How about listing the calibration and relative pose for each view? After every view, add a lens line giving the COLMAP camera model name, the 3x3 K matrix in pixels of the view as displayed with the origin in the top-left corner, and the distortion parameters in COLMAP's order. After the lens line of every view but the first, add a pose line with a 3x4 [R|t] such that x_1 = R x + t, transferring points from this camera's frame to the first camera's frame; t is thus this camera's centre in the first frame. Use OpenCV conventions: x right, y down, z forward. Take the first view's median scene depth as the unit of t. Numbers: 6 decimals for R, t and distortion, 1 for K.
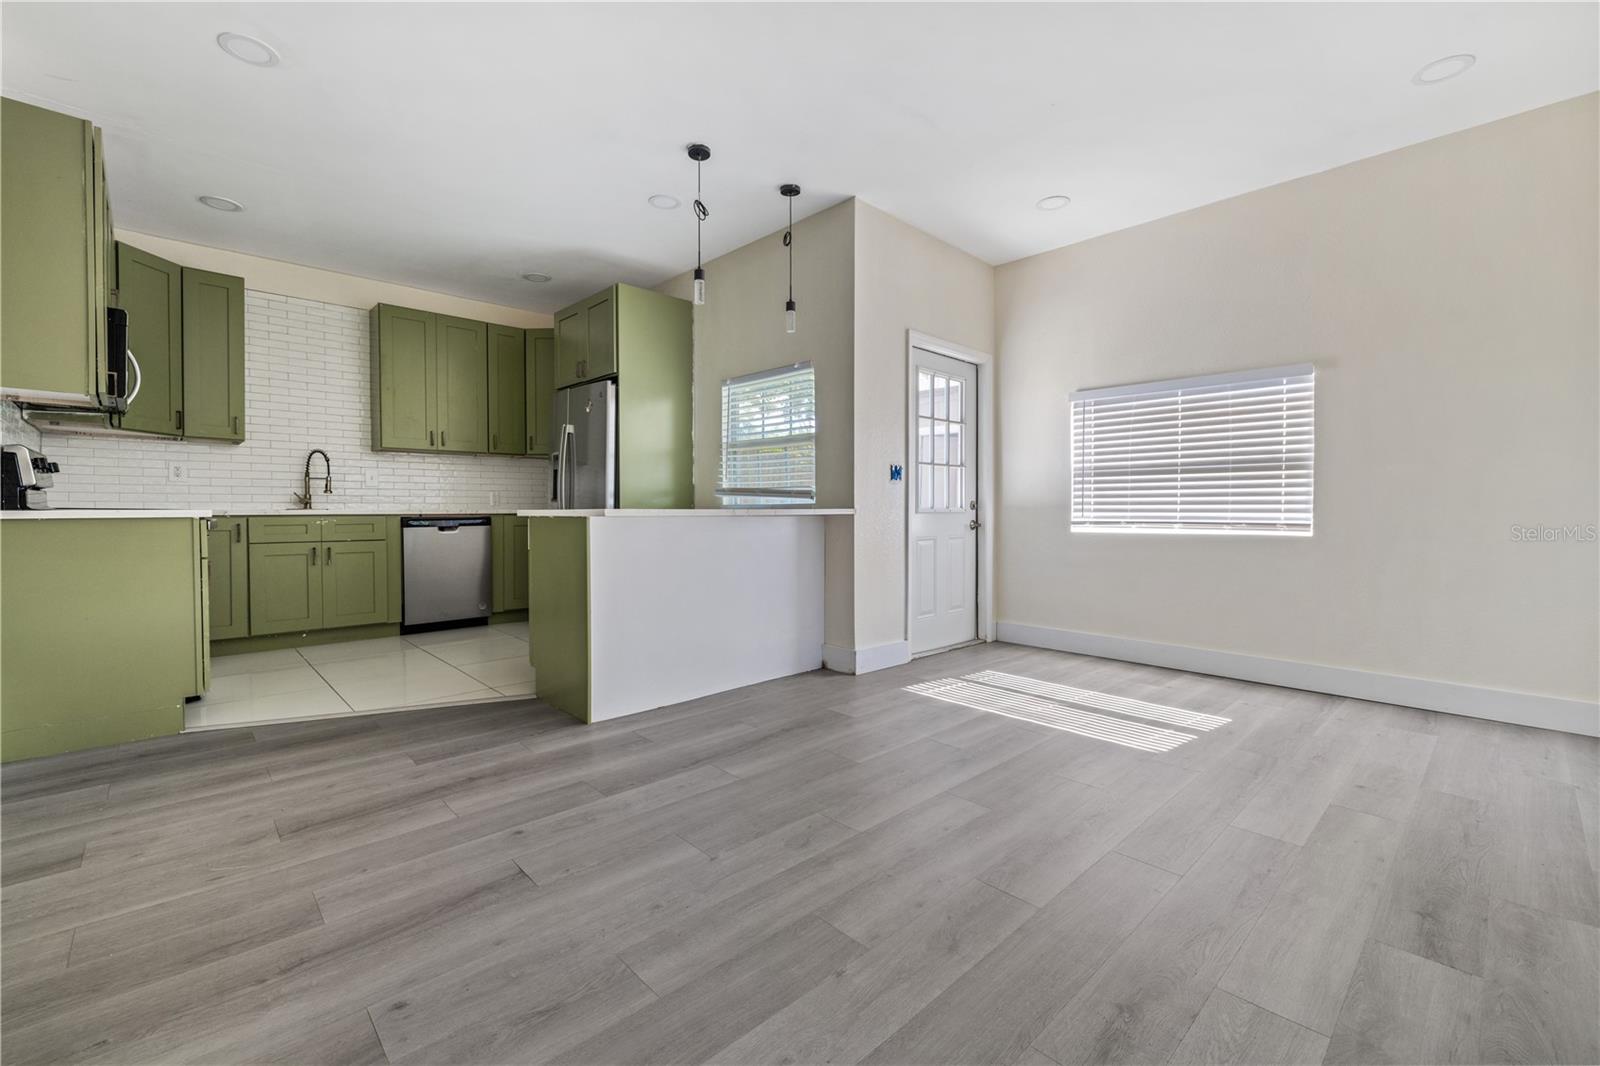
lens RADIAL K [[690.9, 0, 802.5], [0, 690.9, 526.0], [0, 0, 1]] dist [0.002502, -0.000514]
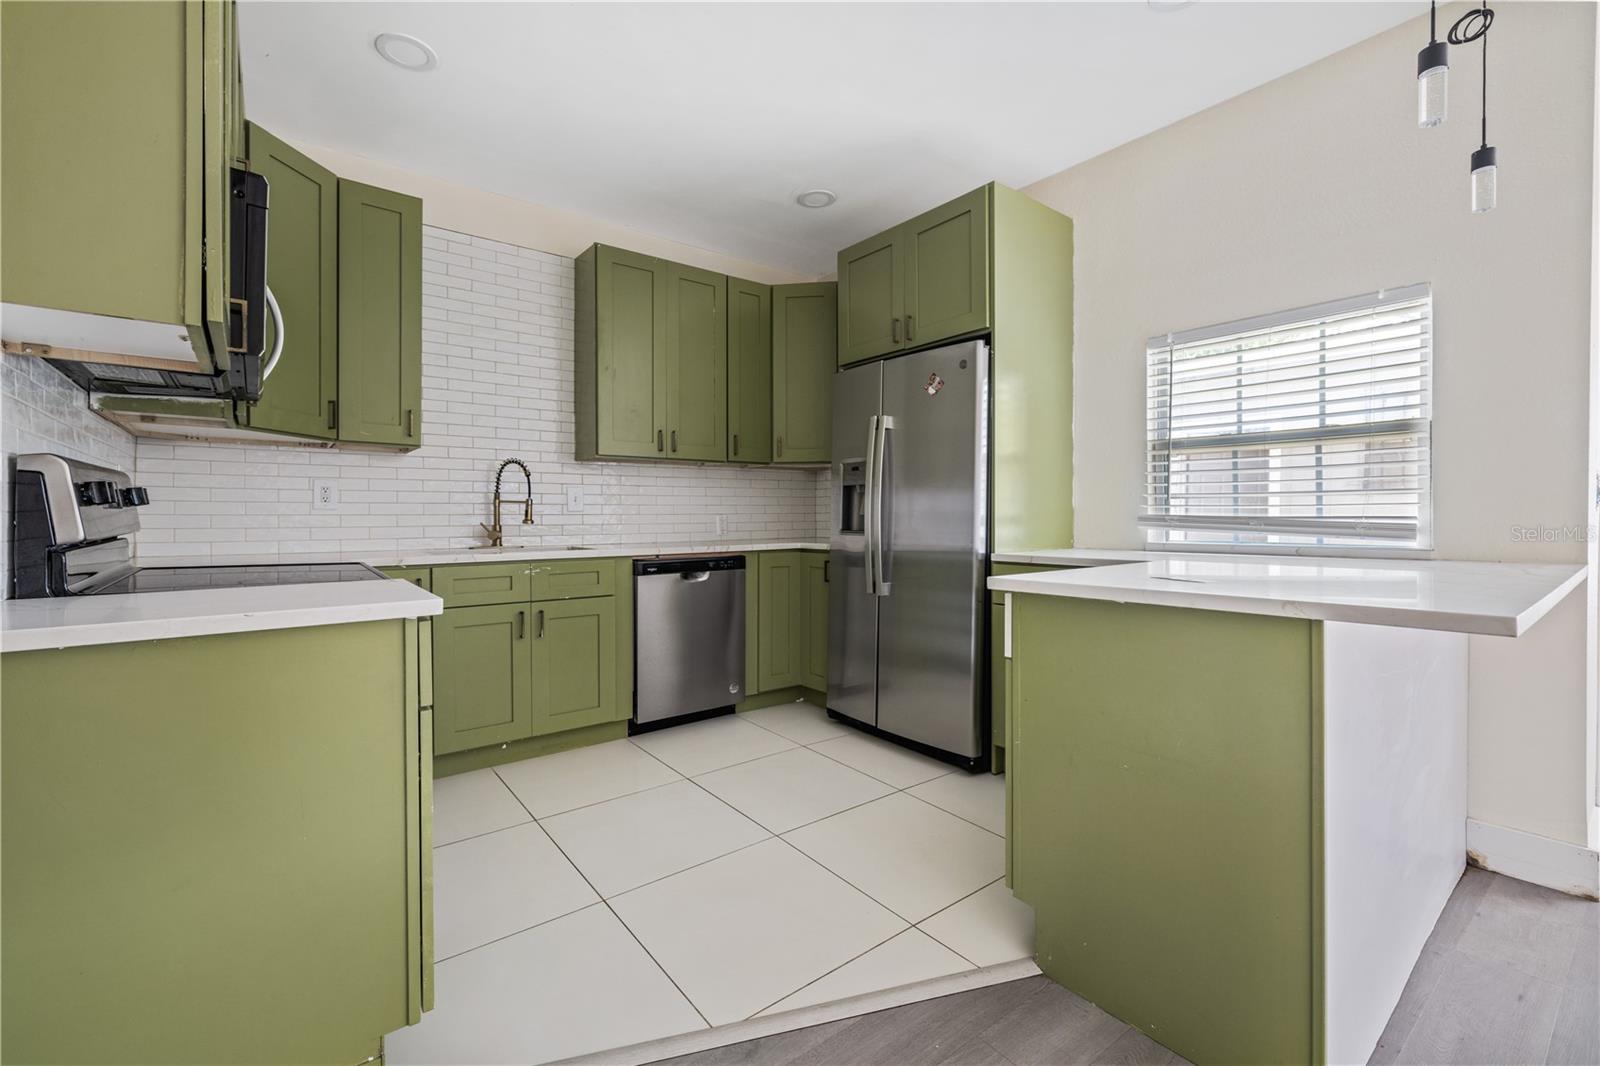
lens RADIAL K [[690.9, 0, 795.3], [0, 690.9, 521.9], [0, 0, 1]] dist [0.002502, -0.000514]
pose [[0.994570, -0.001329, -0.104061, -0.383960], [-0.000204, 0.999892, -0.014720, -0.042274], [0.104069, 0.014661, 0.994462, 0.385338]]
